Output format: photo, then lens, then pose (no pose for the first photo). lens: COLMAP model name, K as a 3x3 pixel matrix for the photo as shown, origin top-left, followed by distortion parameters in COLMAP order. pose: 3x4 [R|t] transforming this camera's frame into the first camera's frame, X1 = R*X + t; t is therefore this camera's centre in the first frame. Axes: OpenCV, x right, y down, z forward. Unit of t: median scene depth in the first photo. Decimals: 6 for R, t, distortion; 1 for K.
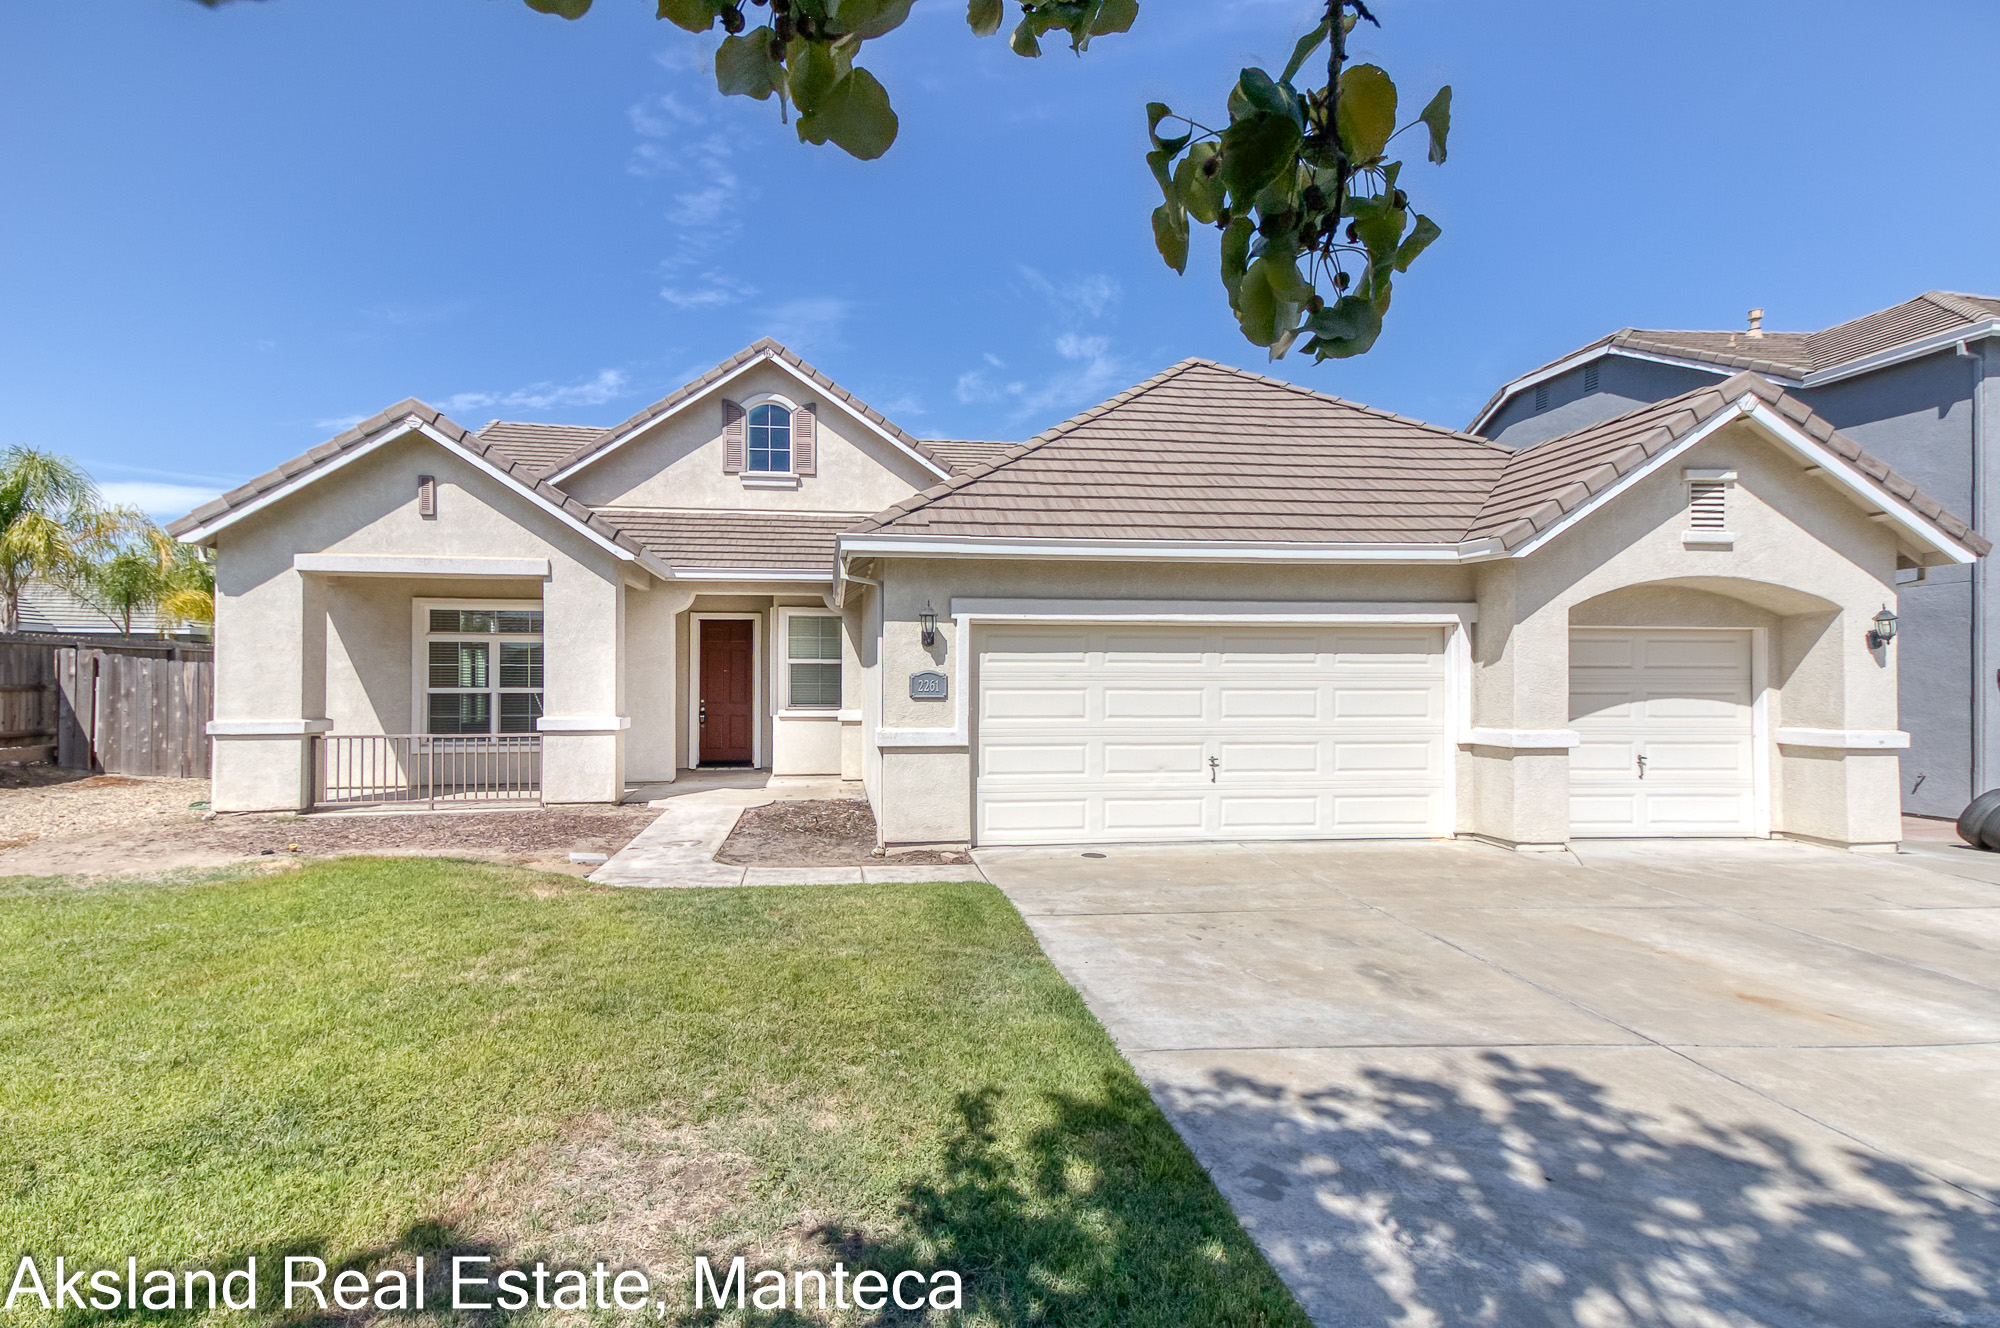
lens RADIAL K [[988.4, 0, 964.2], [0, 988.4, 667.9], [0, 0, 1]] dist [0.079658, 0.000364]
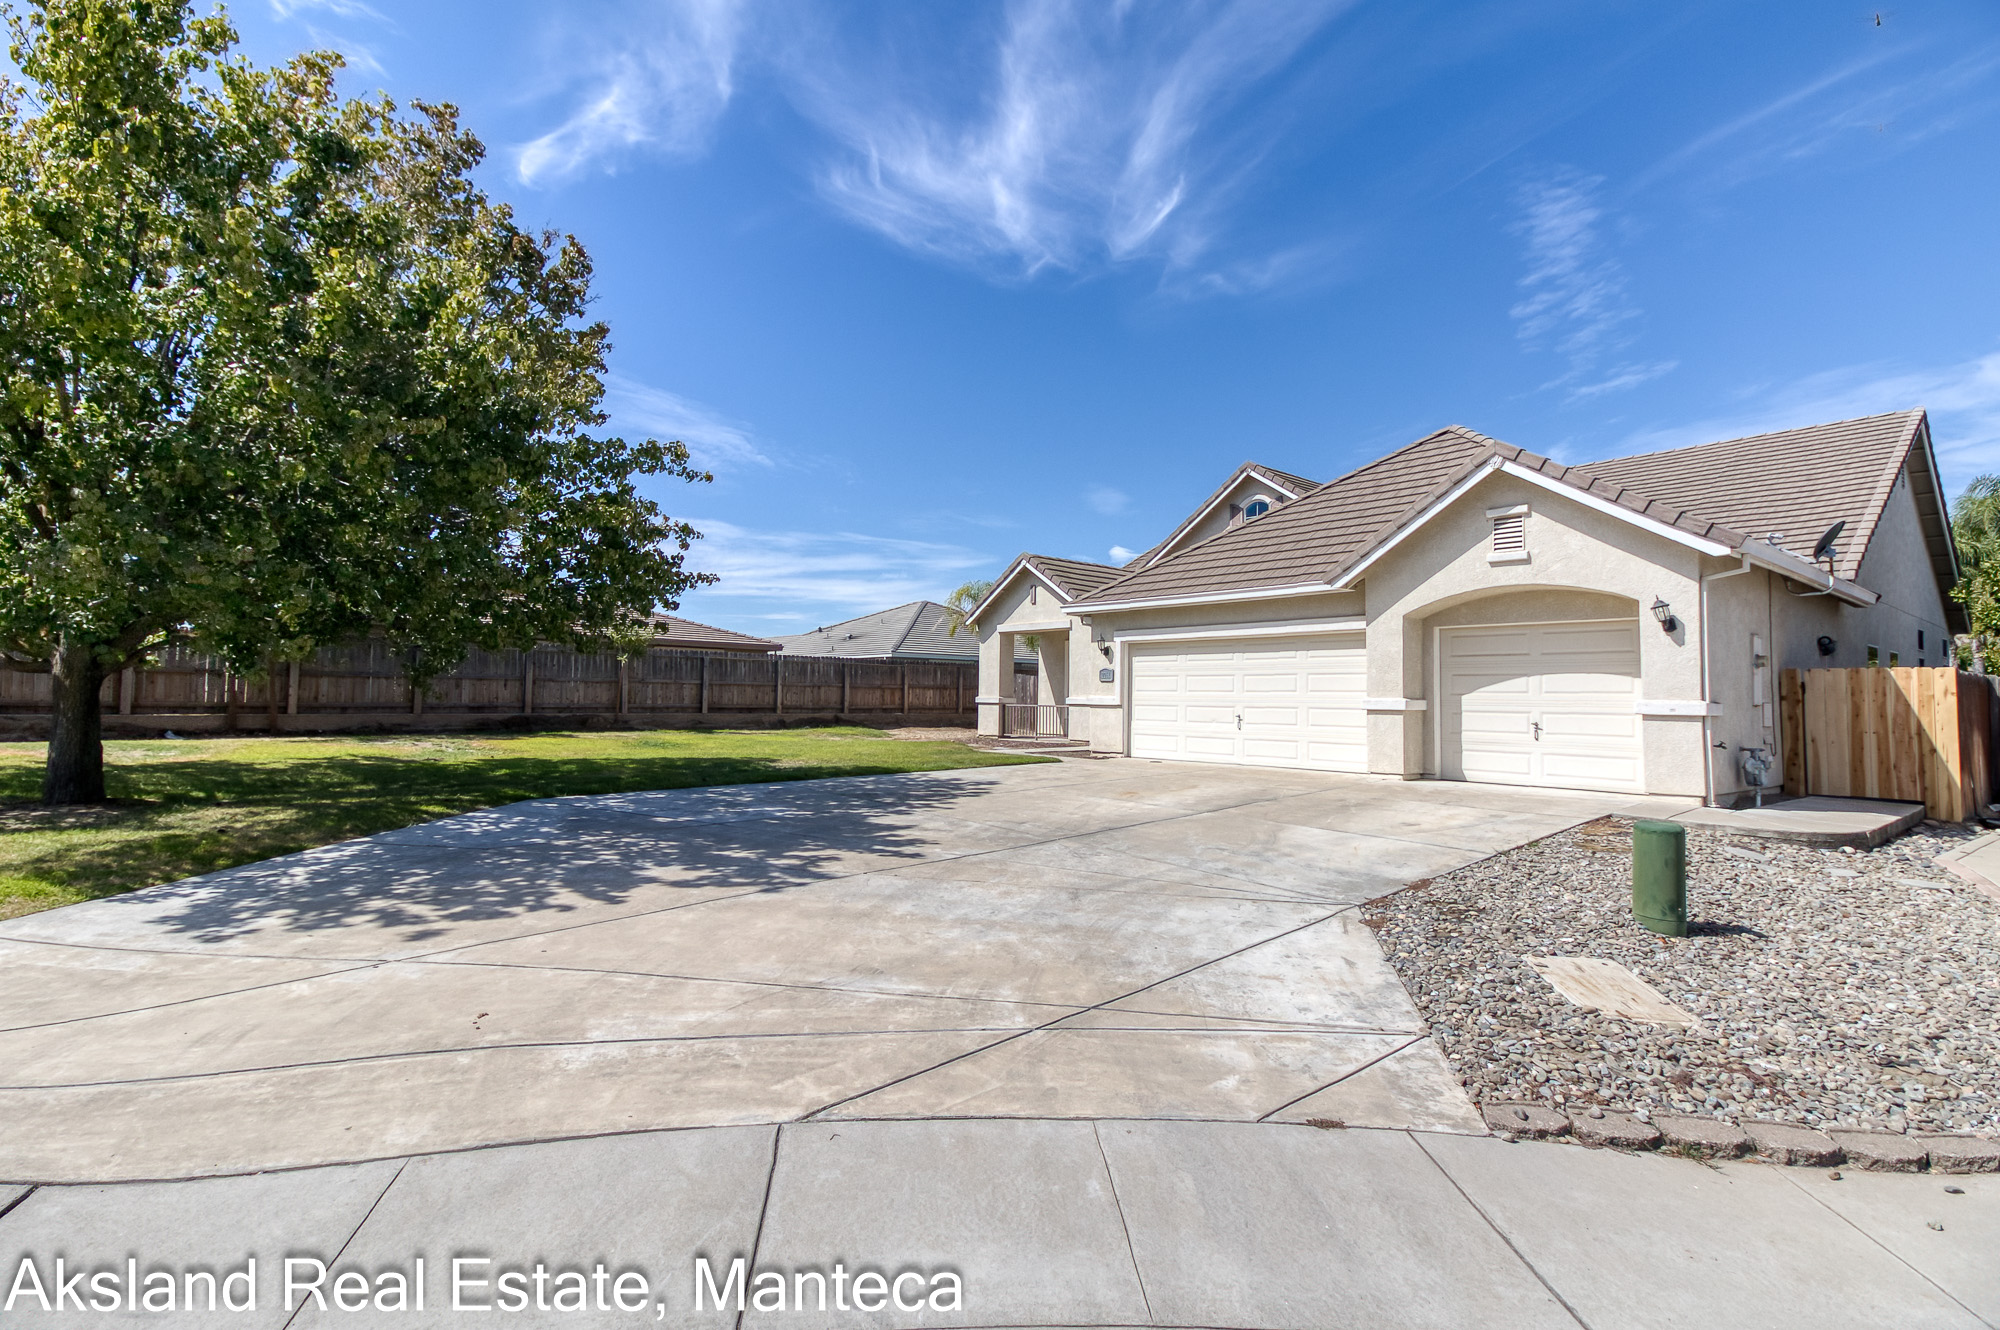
lens RADIAL K [[988.4, 0, 964.2], [0, 988.4, 668.9], [0, 0, 1]] dist [0.079658, 0.000364]
pose [[0.530576, -0.021338, -0.847369, 0.857641], [-0.005250, 0.999581, -0.028458, 0.036512], [0.847621, 0.019548, 0.530242, -0.180469]]
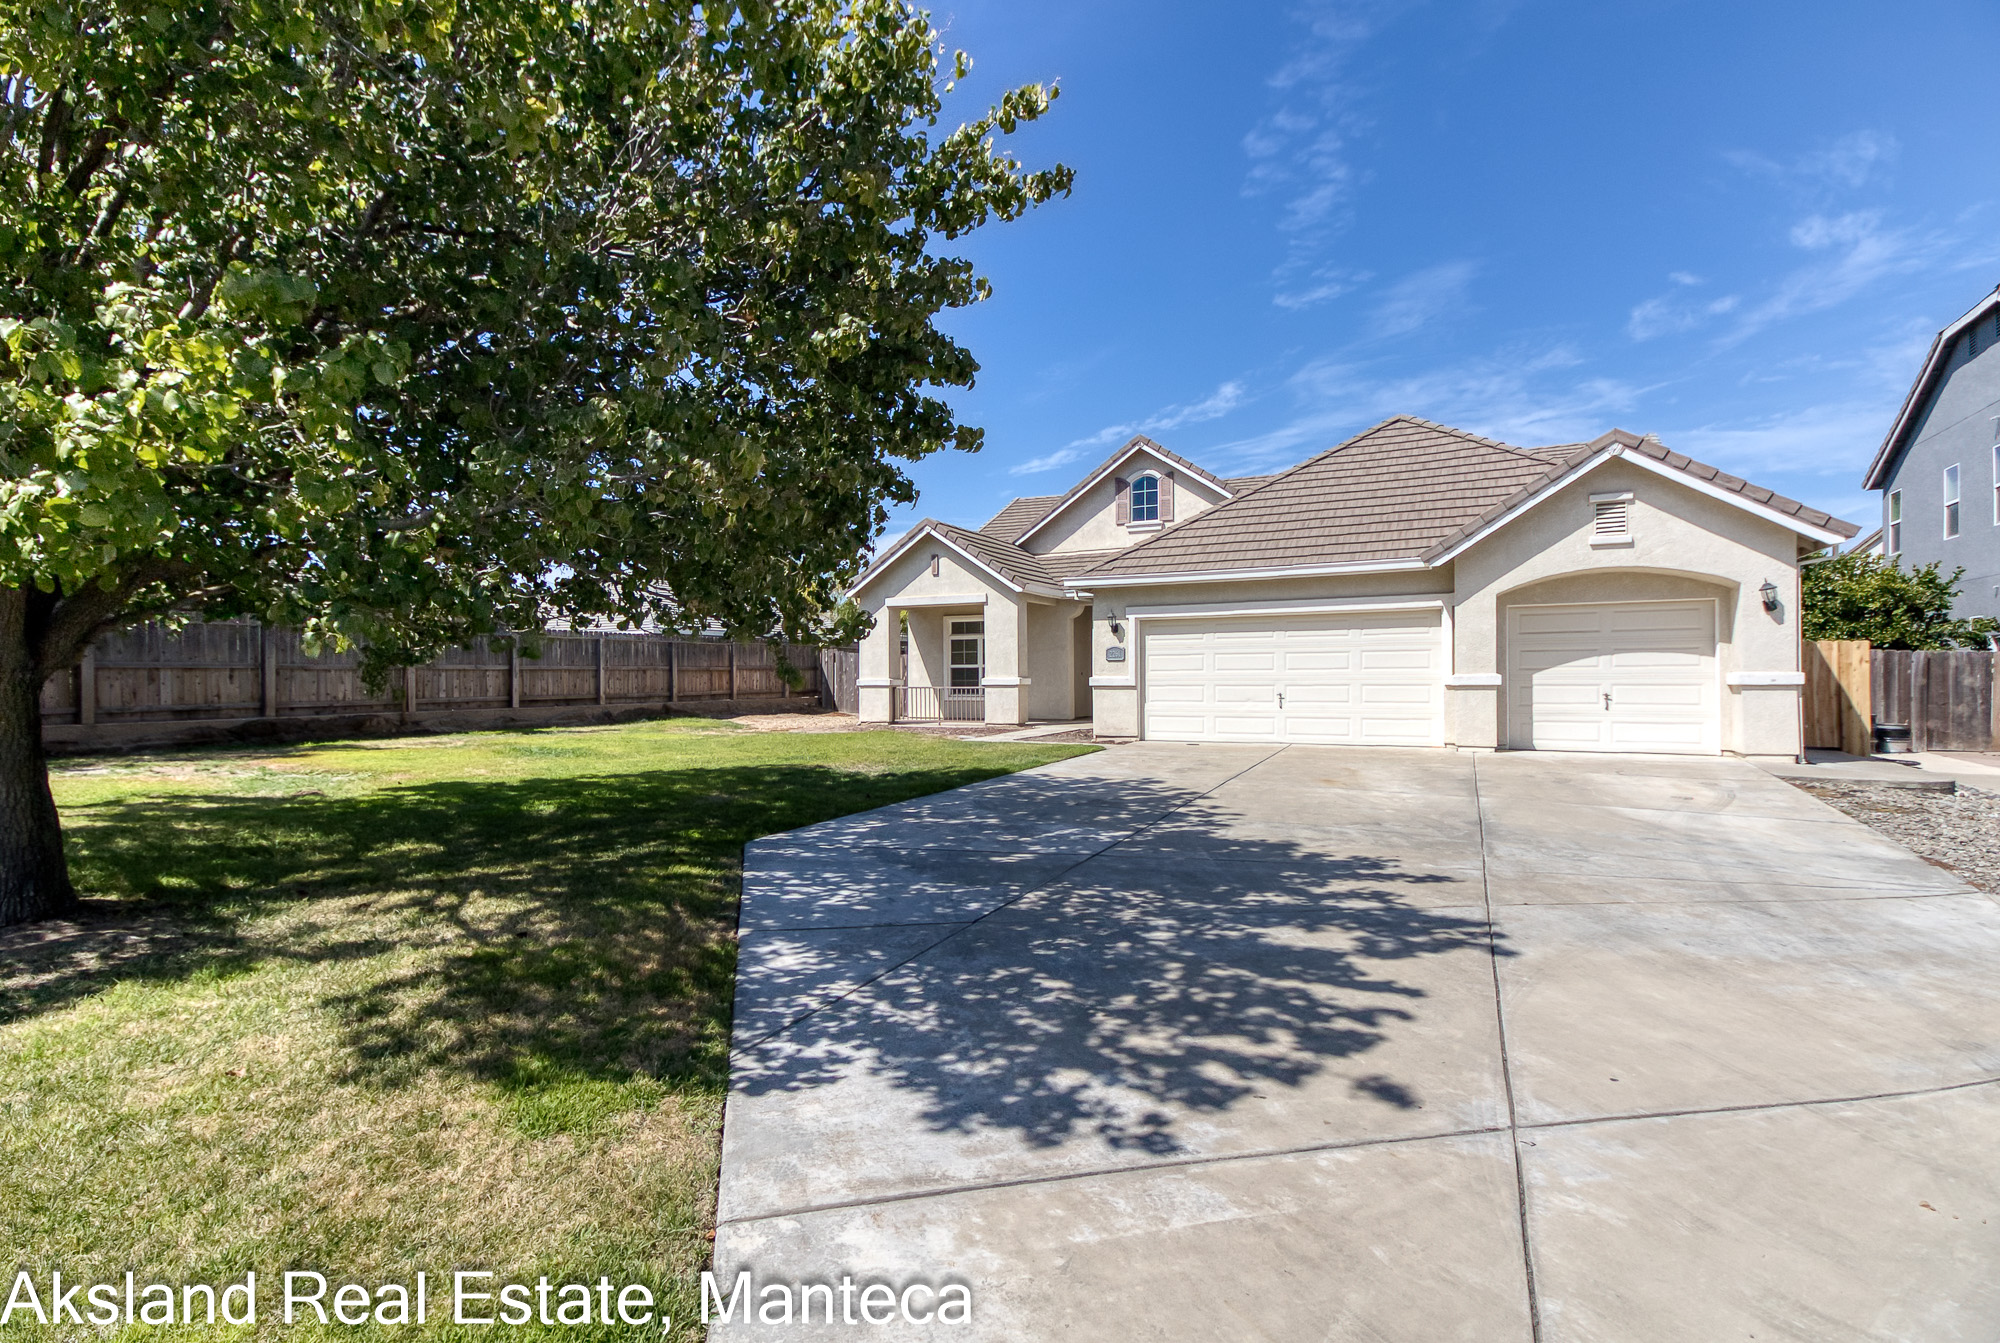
lens RADIAL K [[1013.0, 0, 988.5], [0, 1013.0, 674.4], [0, 0, 1]] dist [0.075501, -0.000258]
pose [[0.825144, -0.009062, -0.564849, 0.480743], [0.014234, 0.999887, 0.004753, 0.025040], [0.564742, -0.011962, 0.825181, -0.411557]]
